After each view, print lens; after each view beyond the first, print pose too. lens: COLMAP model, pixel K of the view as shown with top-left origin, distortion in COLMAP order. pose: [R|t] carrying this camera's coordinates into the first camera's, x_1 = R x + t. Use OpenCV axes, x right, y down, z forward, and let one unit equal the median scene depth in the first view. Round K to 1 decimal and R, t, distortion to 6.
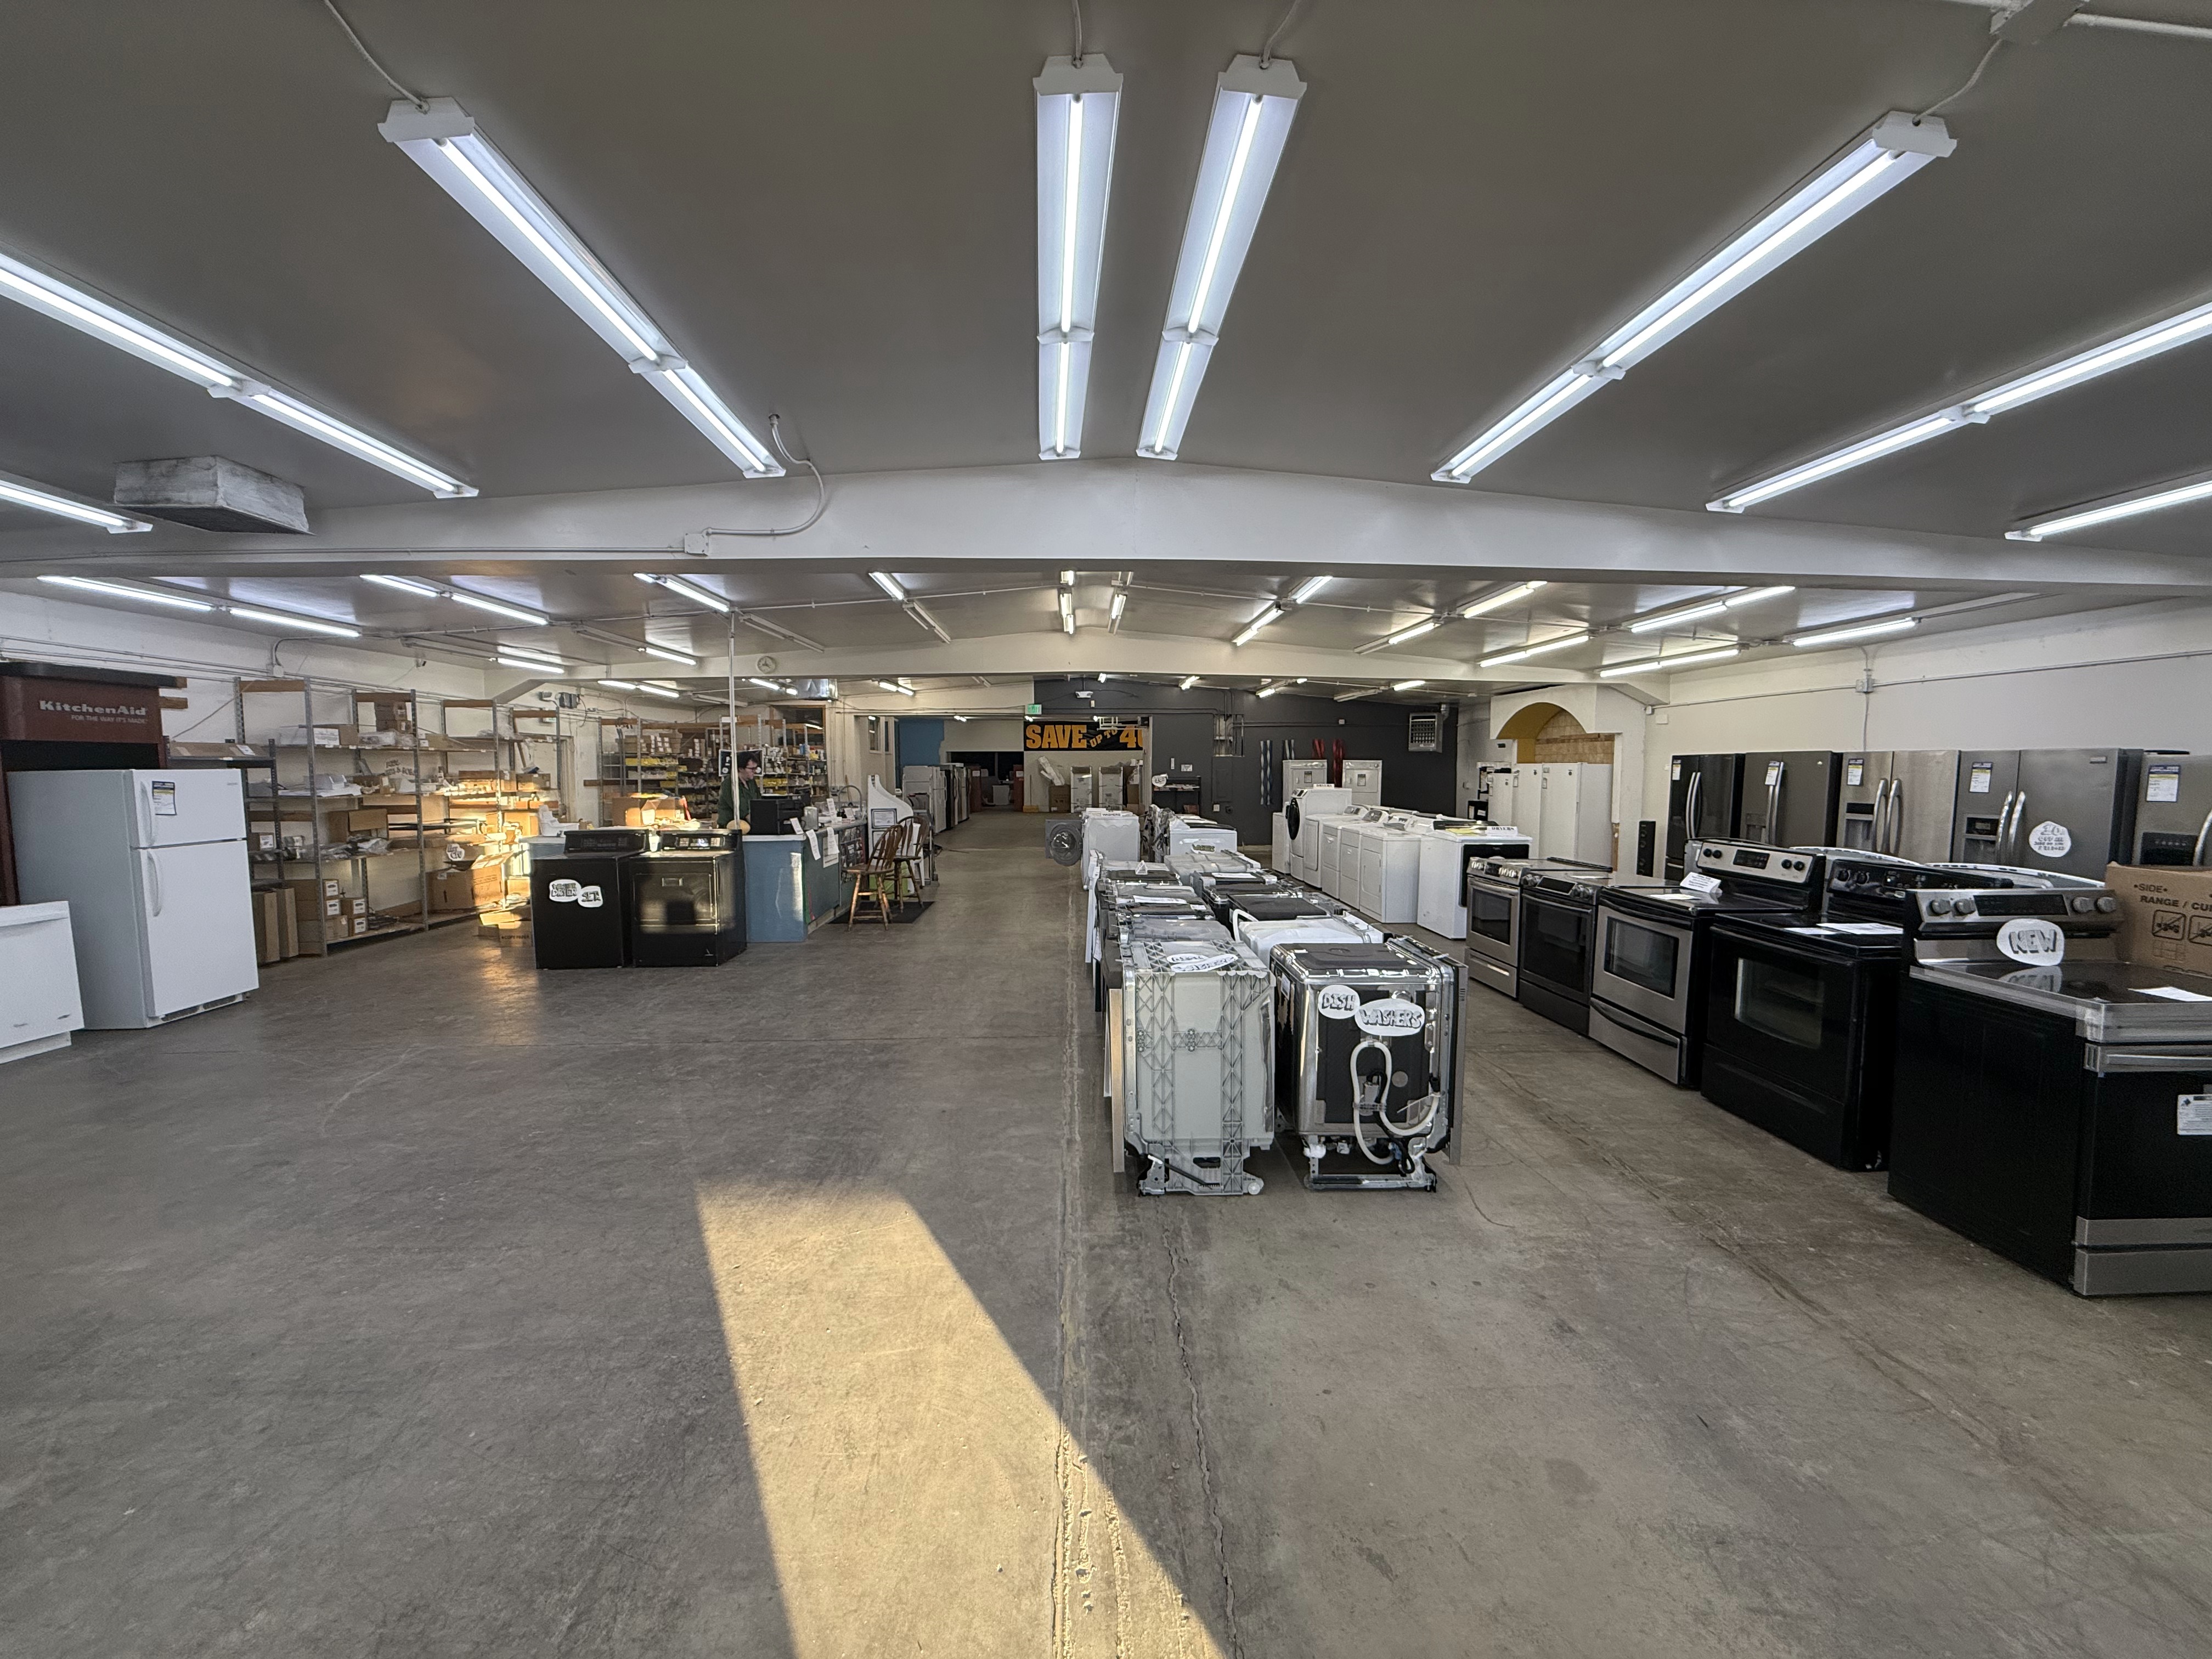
lens RADIAL K [[879.8, 0, 1101.5], [0, 879.8, 829.4], [0, 0, 1]] dist [0.001224, 0.000321]
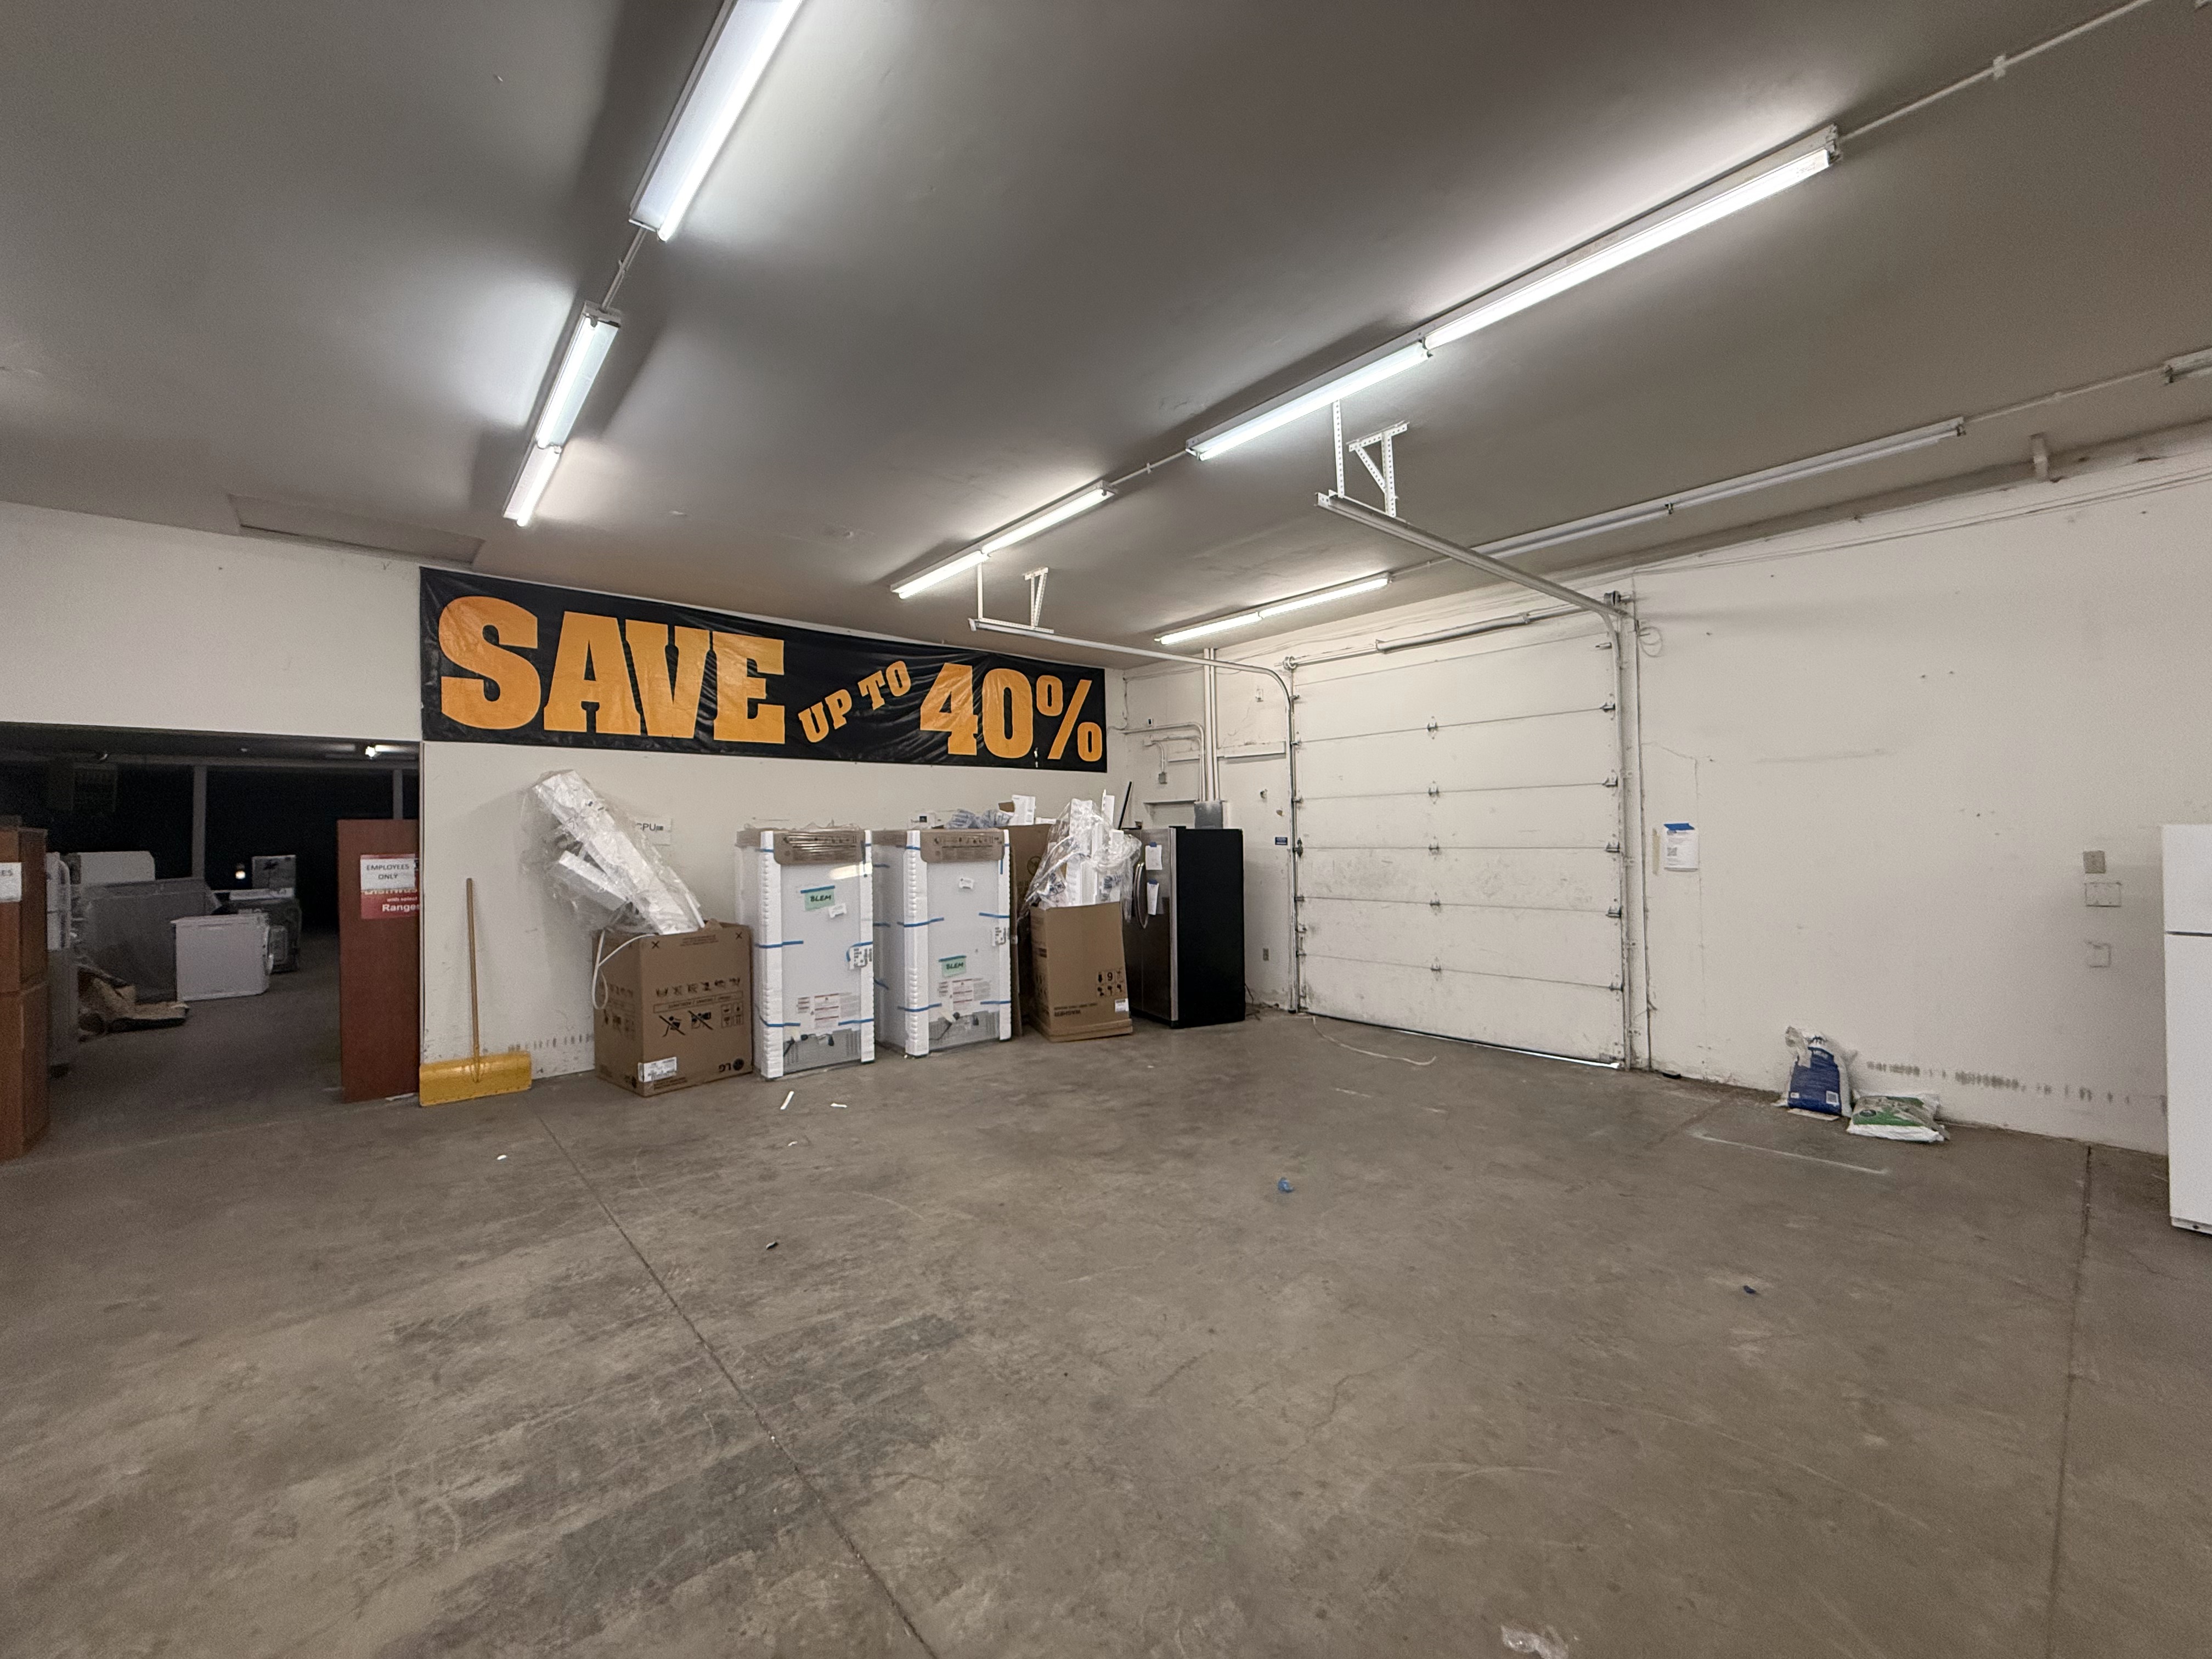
lens RADIAL K [[879.8, 0, 1101.5], [0, 879.8, 829.4], [0, 0, 1]] dist [0.001224, 0.000321]
pose [[0.778038, -0.001735, 0.628214, -0.611681], [0.056928, 0.996077, -0.067754, -0.347281], [-0.625632, 0.088478, 0.775085, 5.177385]]
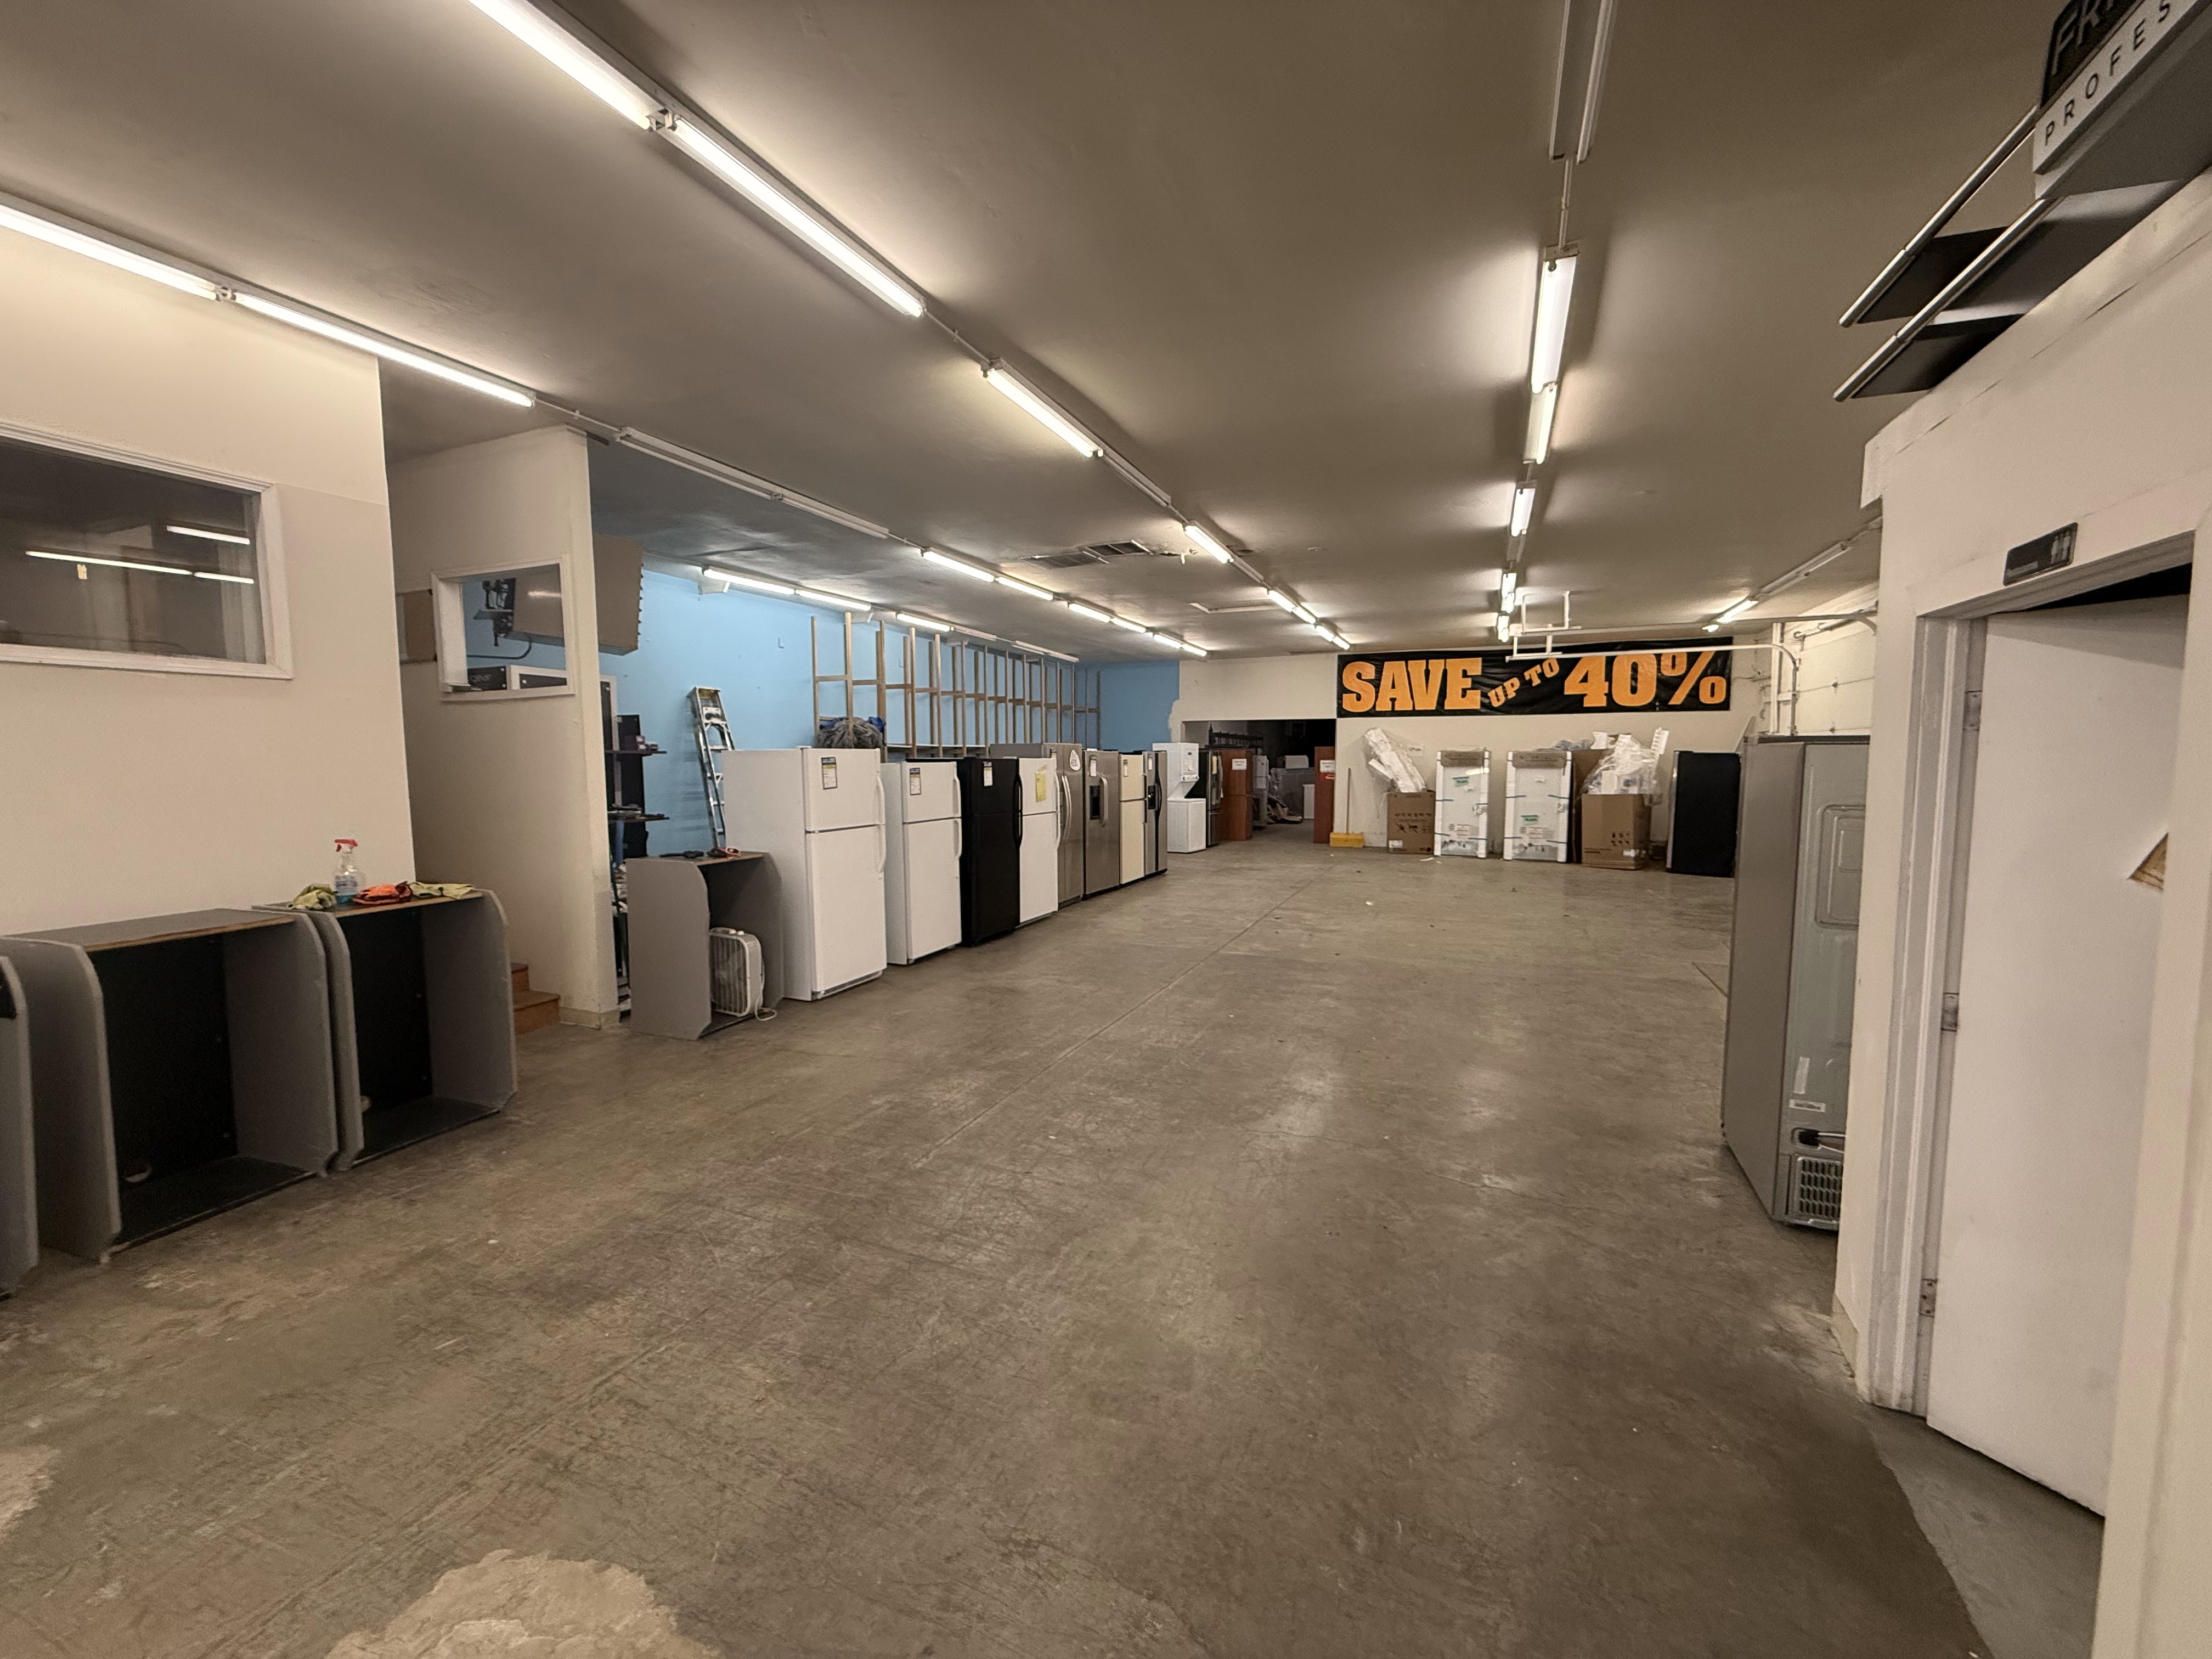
lens RADIAL K [[879.8, 0, 1101.5], [0, 879.8, 829.4], [0, 0, 1]] dist [0.001224, 0.000321]
pose [[0.905768, 0.039232, -0.421953, -0.001542], [-0.032602, 0.999206, 0.022919, -0.234027], [0.422517, -0.007003, 0.906328, 3.386687]]
